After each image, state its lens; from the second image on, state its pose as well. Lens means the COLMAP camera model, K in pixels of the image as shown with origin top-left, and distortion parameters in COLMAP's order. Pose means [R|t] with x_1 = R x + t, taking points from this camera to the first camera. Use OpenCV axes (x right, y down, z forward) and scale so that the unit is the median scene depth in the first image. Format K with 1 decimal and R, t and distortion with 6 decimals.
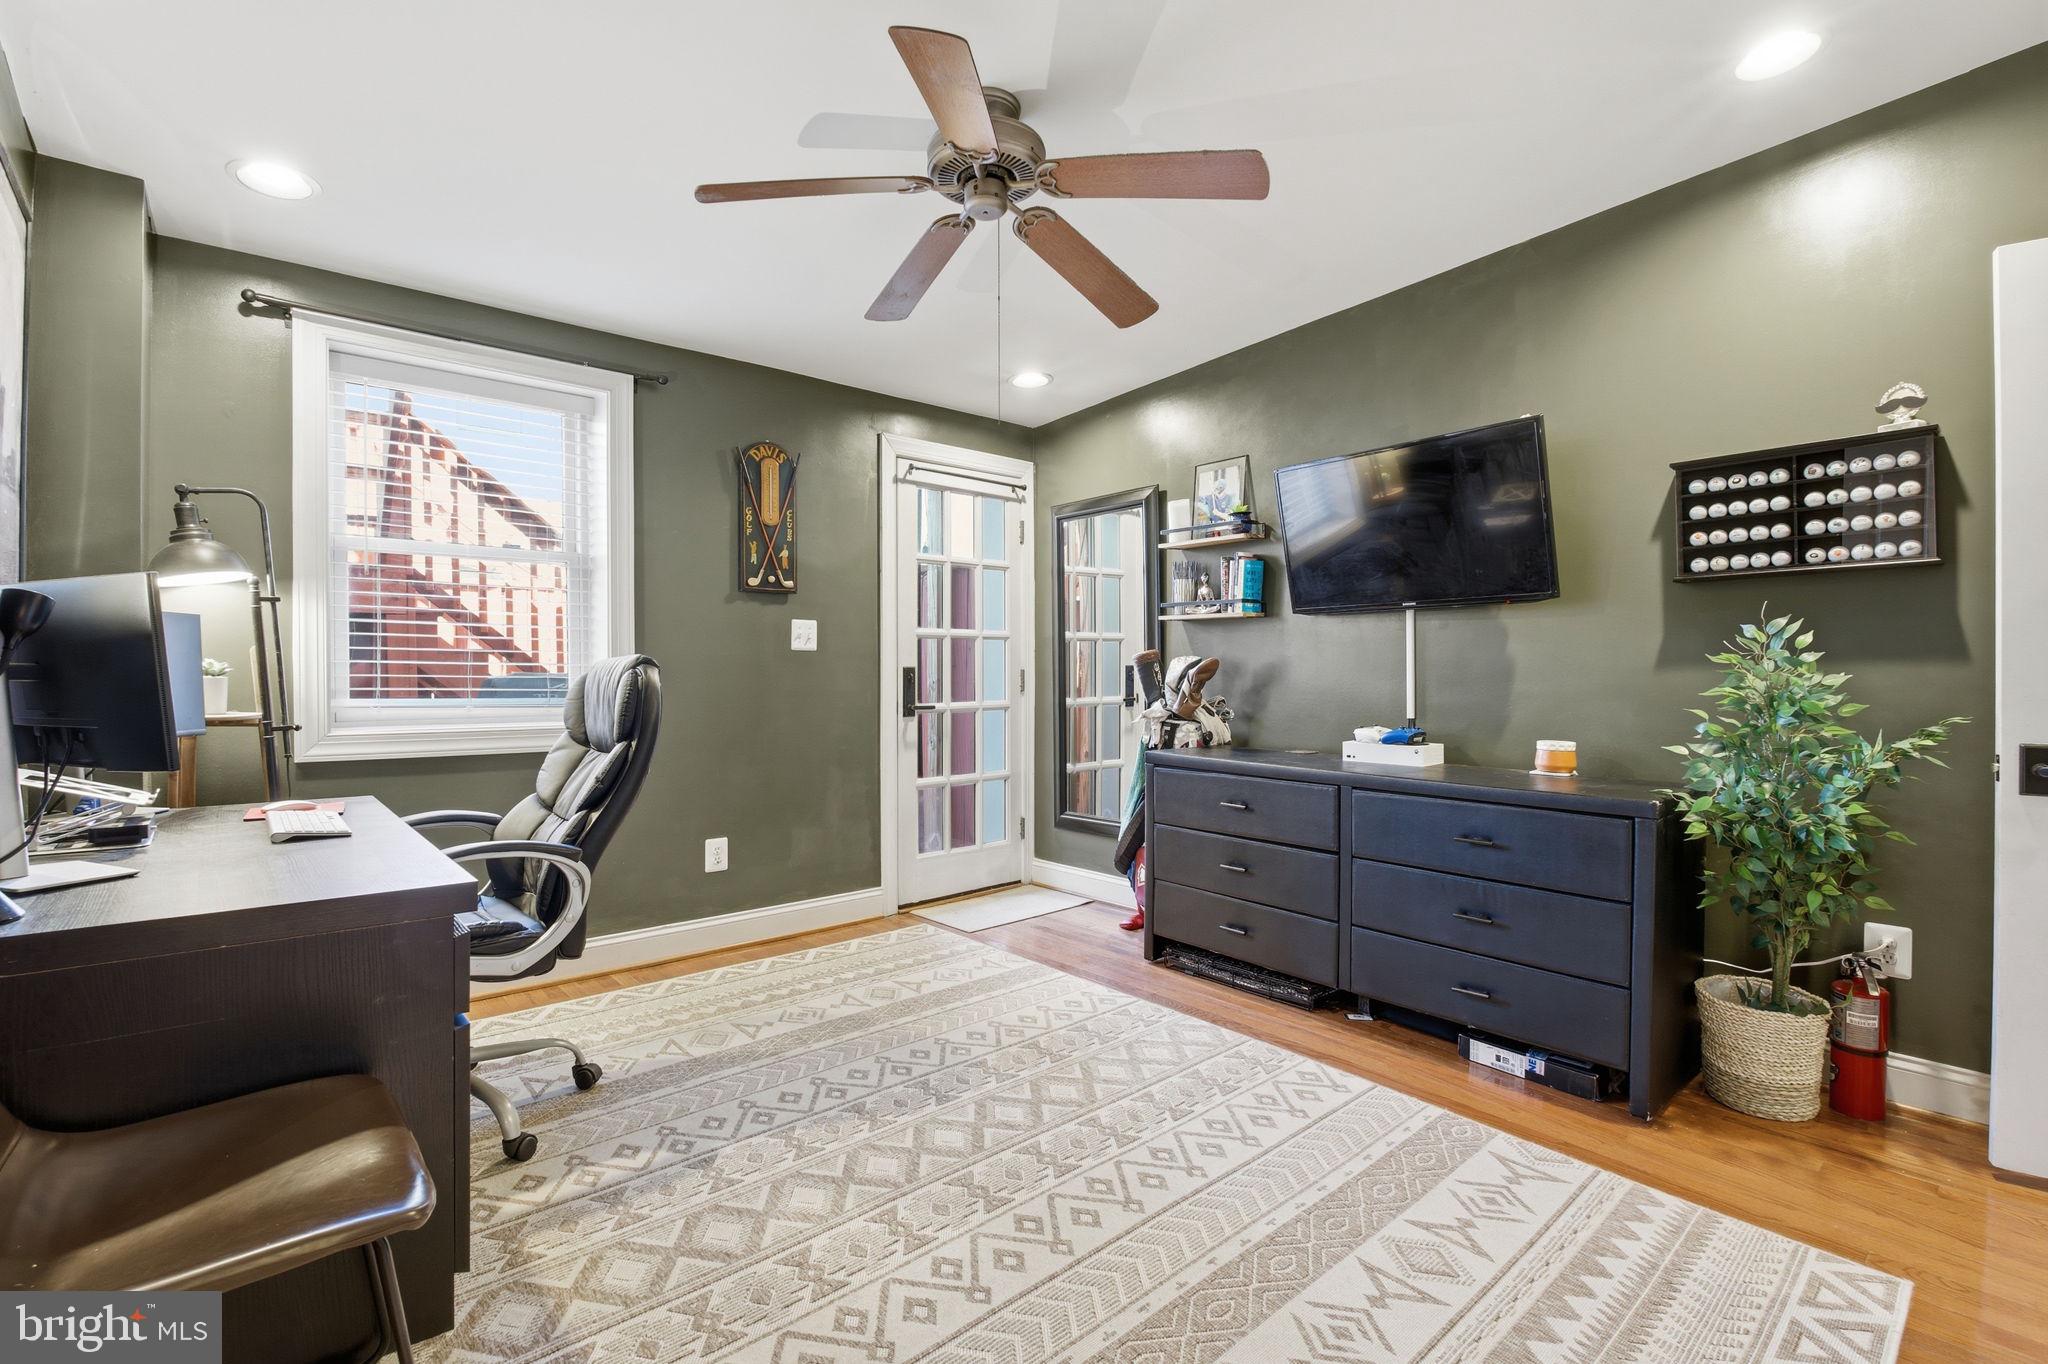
lens RADIAL K [[926.8, 0, 1017.5], [0, 926.8, 668.8], [0, 0, 1]] dist [-0.013930, -0.000550]
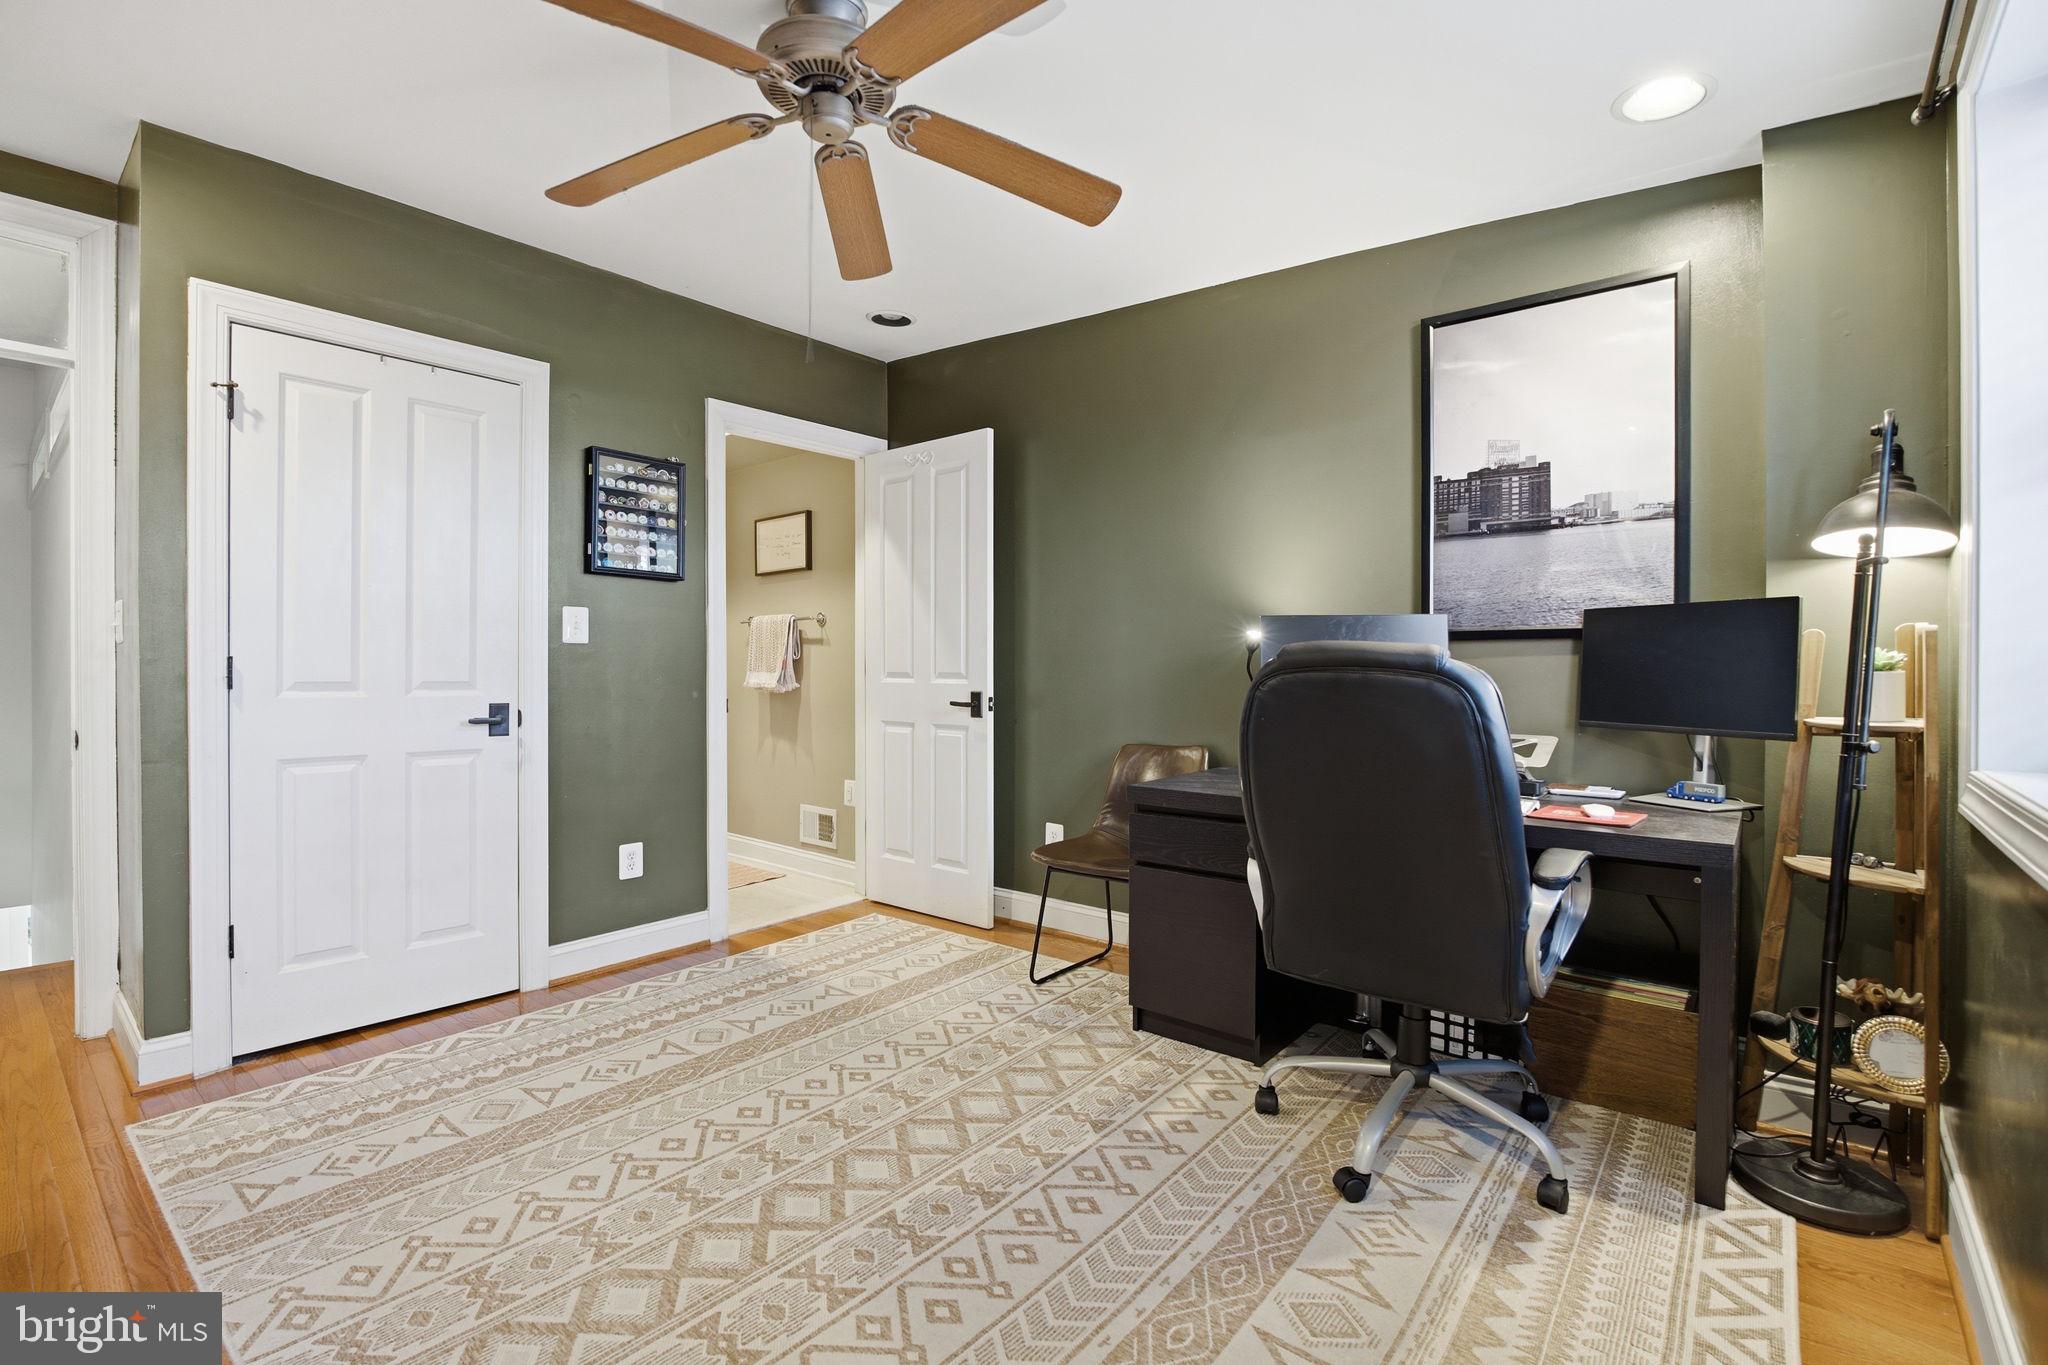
lens RADIAL K [[926.8, 0, 1009.0], [0, 926.8, 678.7], [0, 0, 1]] dist [-0.013930, -0.000550]
pose [[-0.989093, 0.002341, -0.147275, -0.058577], [0.000887, 0.999950, 0.009934, 0.005644], [0.147291, 0.009695, -0.989046, 1.509615]]
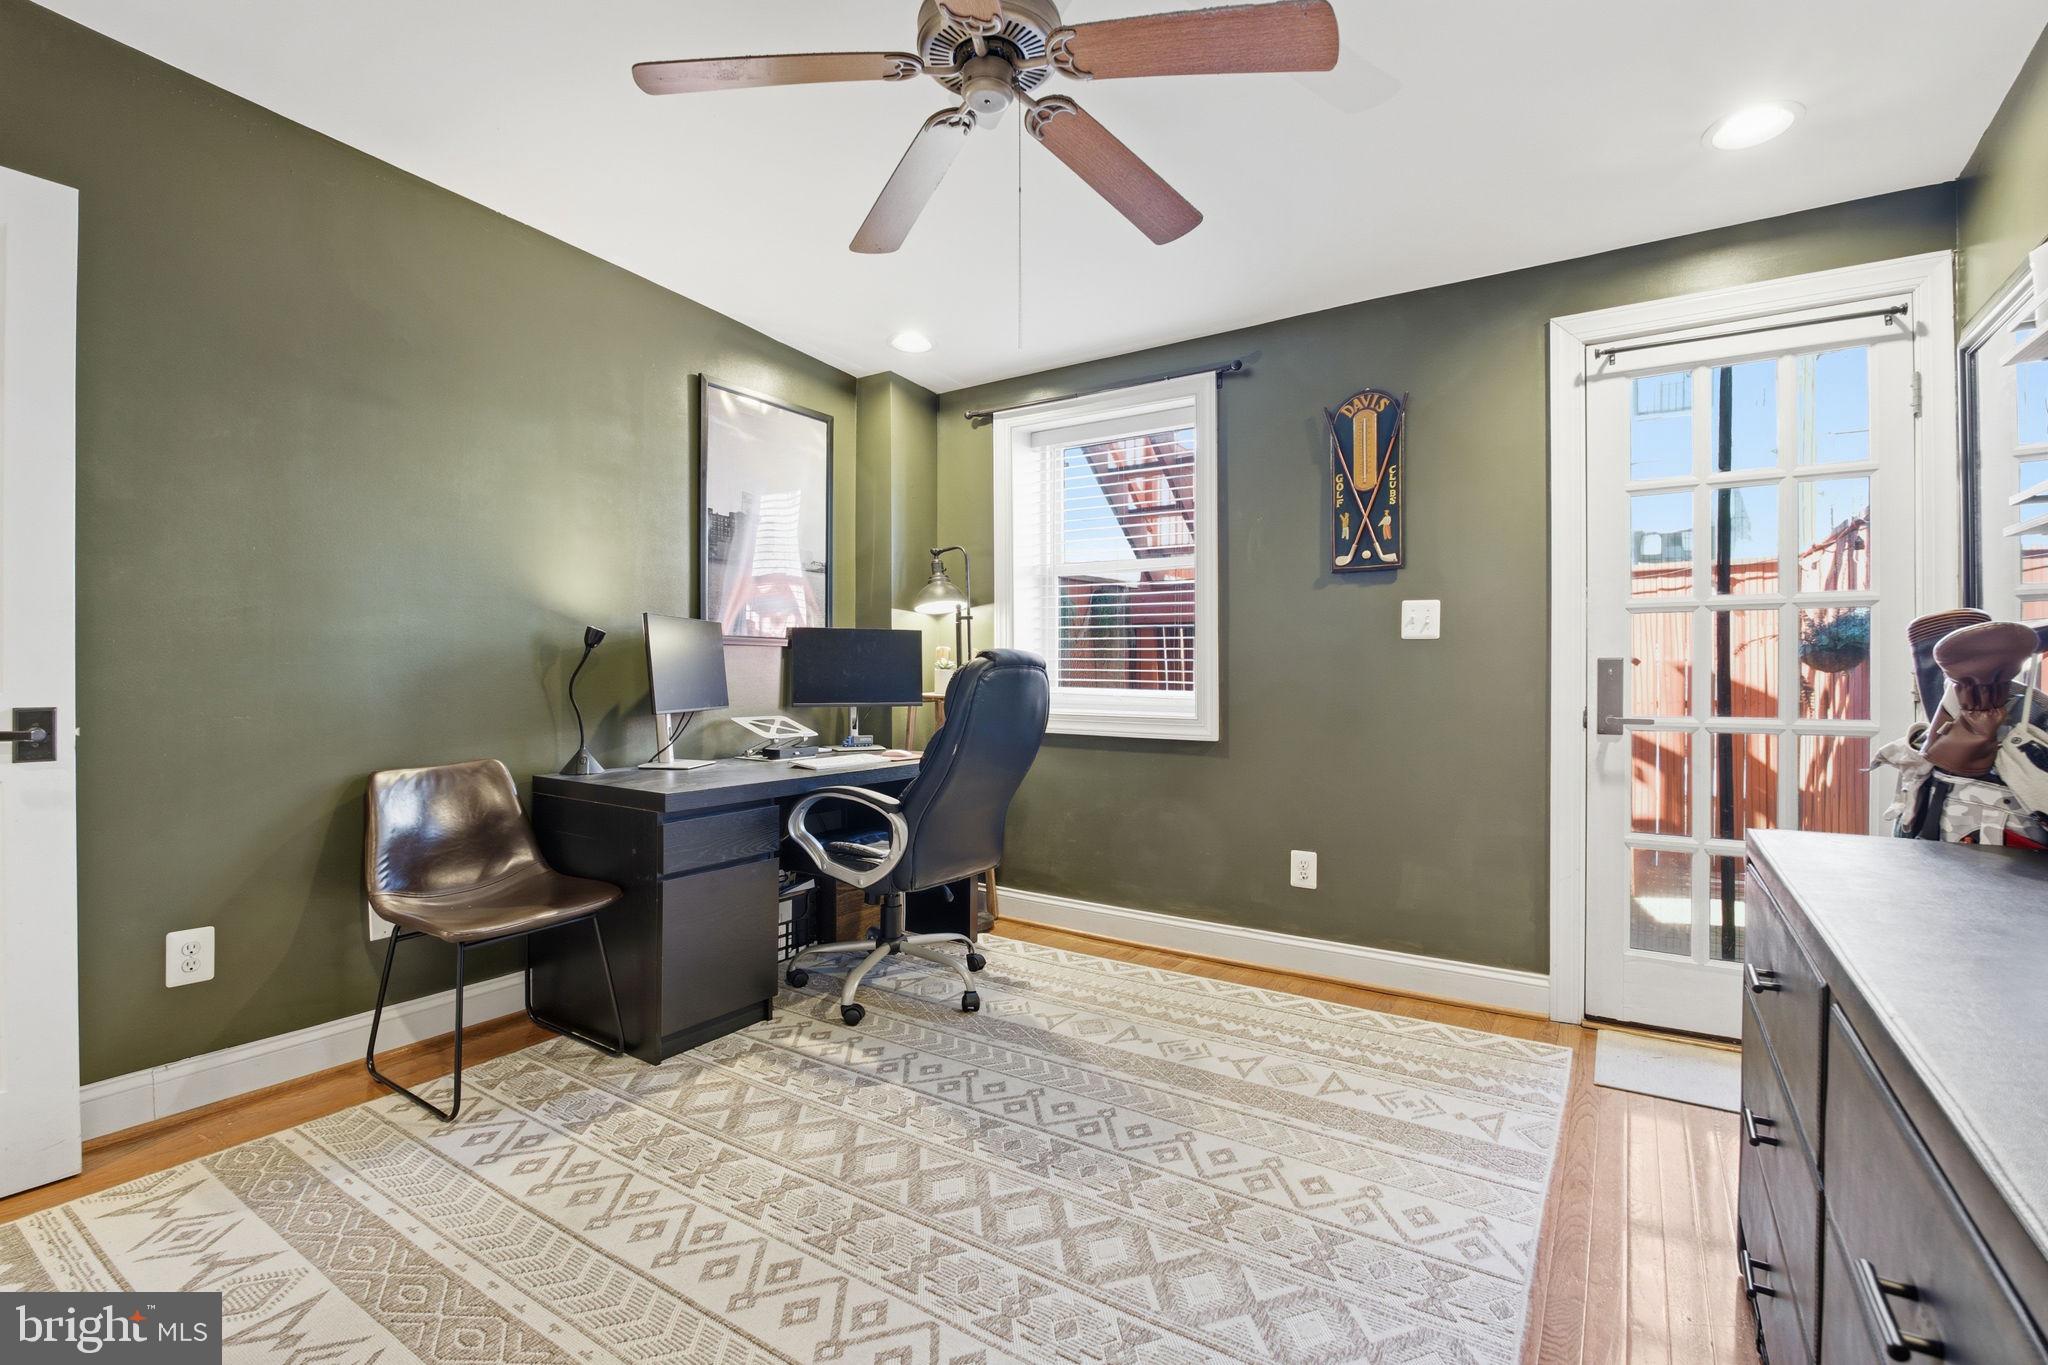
lens RADIAL K [[926.8, 0, 1015.6], [0, 926.8, 675.4], [0, 0, 1]] dist [-0.013930, -0.000550]
pose [[0.261682, 0.003181, -0.965149, 0.617968], [-0.000239, 0.999995, 0.003231, 0.012430], [0.965154, -0.000615, 0.261682, 0.649964]]
